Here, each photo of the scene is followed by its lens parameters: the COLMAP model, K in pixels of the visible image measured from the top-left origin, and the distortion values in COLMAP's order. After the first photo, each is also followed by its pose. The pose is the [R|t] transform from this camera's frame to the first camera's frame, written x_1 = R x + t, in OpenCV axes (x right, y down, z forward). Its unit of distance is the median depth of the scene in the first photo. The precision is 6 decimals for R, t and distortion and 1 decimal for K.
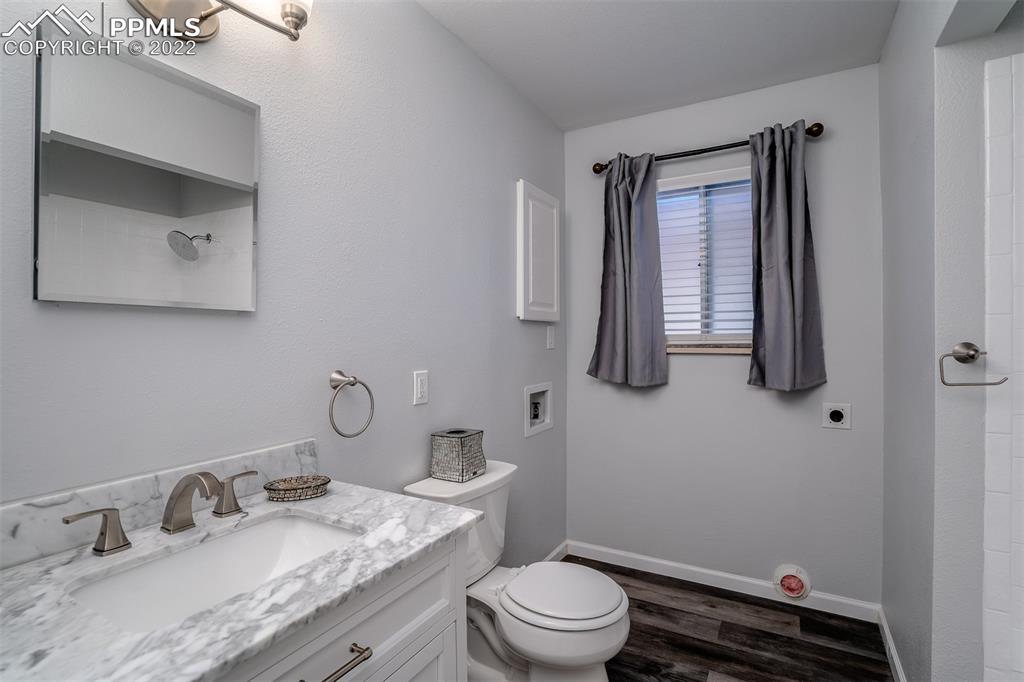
lens RADIAL K [[478.6, 0, 513.3], [0, 478.6, 340.7], [0, 0, 1]] dist [-0.054616, 0.019257]
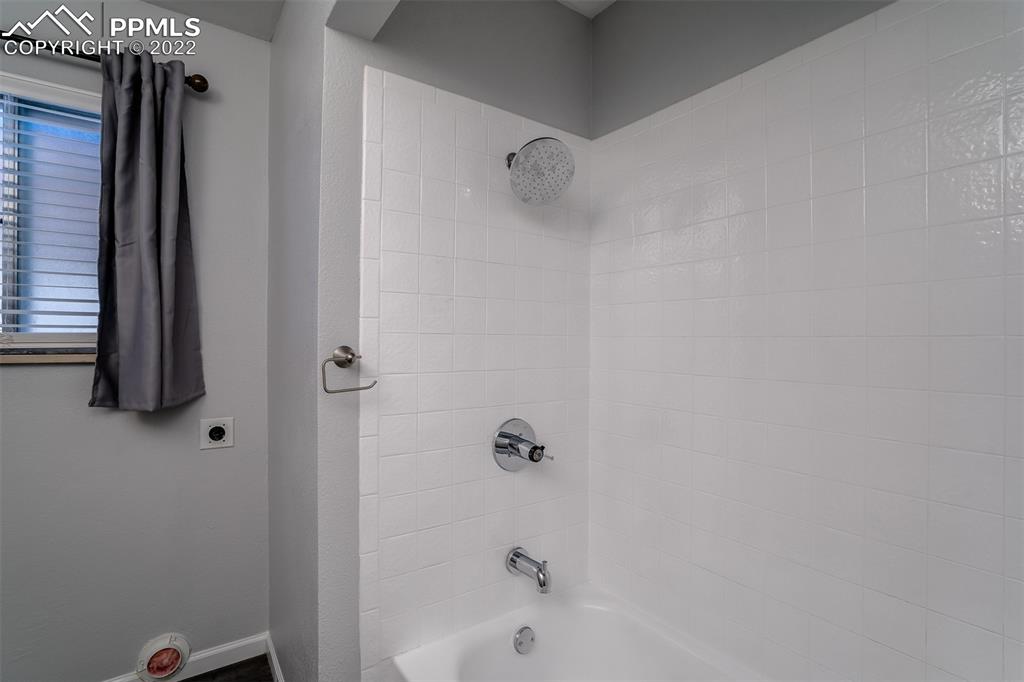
lens RADIAL K [[447.9, 0, 503.9], [0, 447.9, 341.8], [0, 0, 1]] dist [-0.044156, 0.014673]
pose [[0.399850, 0.008745, 0.916539, 0.167337], [-0.002662, 0.999961, -0.008380, 0.001079], [-0.916577, 0.000911, 0.399858, 0.205850]]
